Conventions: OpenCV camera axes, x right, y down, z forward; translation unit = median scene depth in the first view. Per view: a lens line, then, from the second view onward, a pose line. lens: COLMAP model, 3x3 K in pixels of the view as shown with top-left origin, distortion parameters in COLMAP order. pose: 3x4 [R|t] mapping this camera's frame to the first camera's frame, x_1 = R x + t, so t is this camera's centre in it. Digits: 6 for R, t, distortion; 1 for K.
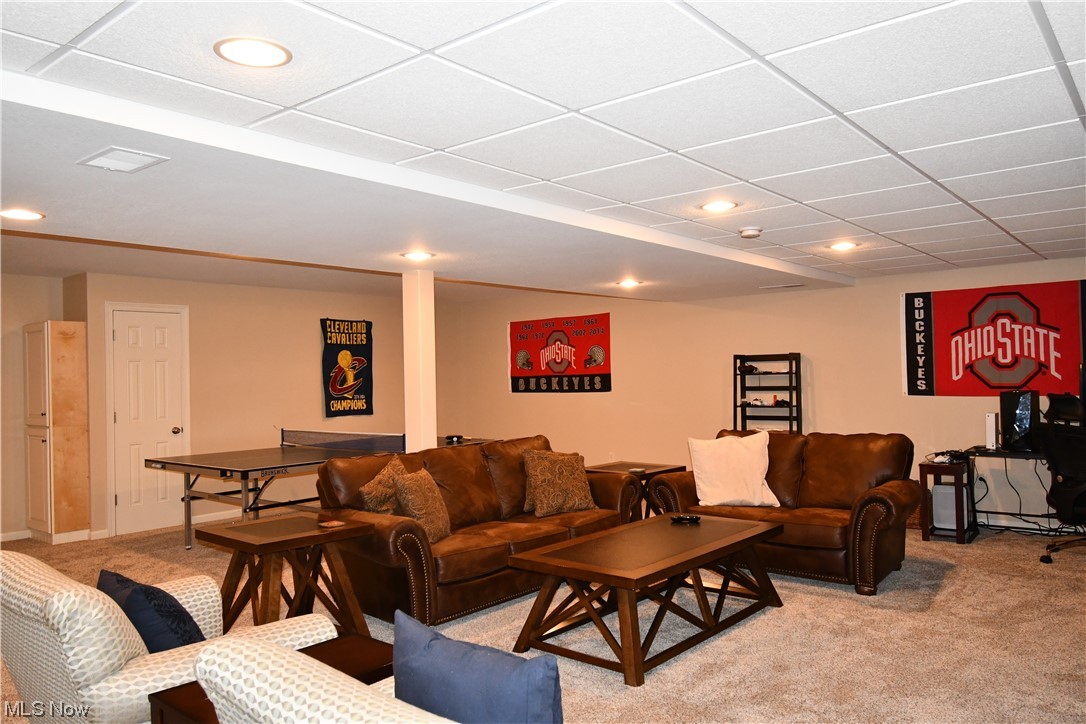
lens RADIAL K [[796.5, 0, 541.2], [0, 796.5, 364.6], [0, 0, 1]] dist [-0.008736, -0.002054]
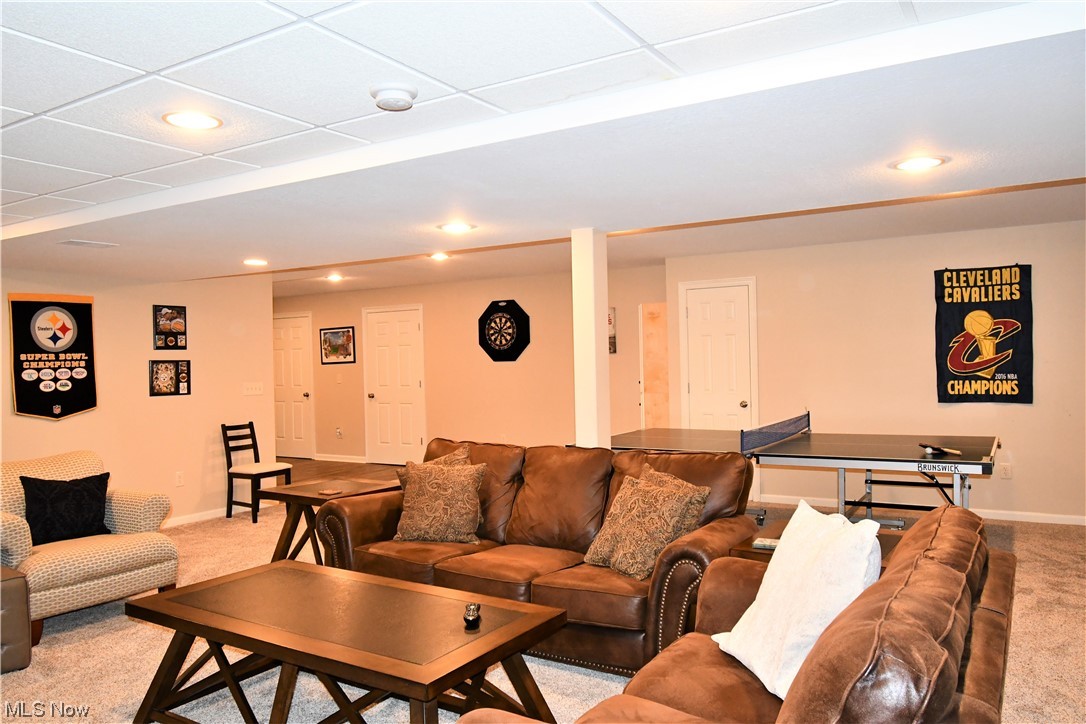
lens RADIAL K [[796.5, 0, 541.2], [0, 796.5, 363.2], [0, 0, 1]] dist [-0.008736, -0.002054]
pose [[0.130419, 0.016354, -0.991324, 0.409703], [0.027432, 0.999422, 0.020096, 0.004096], [0.991079, -0.029815, 0.129895, 0.521293]]
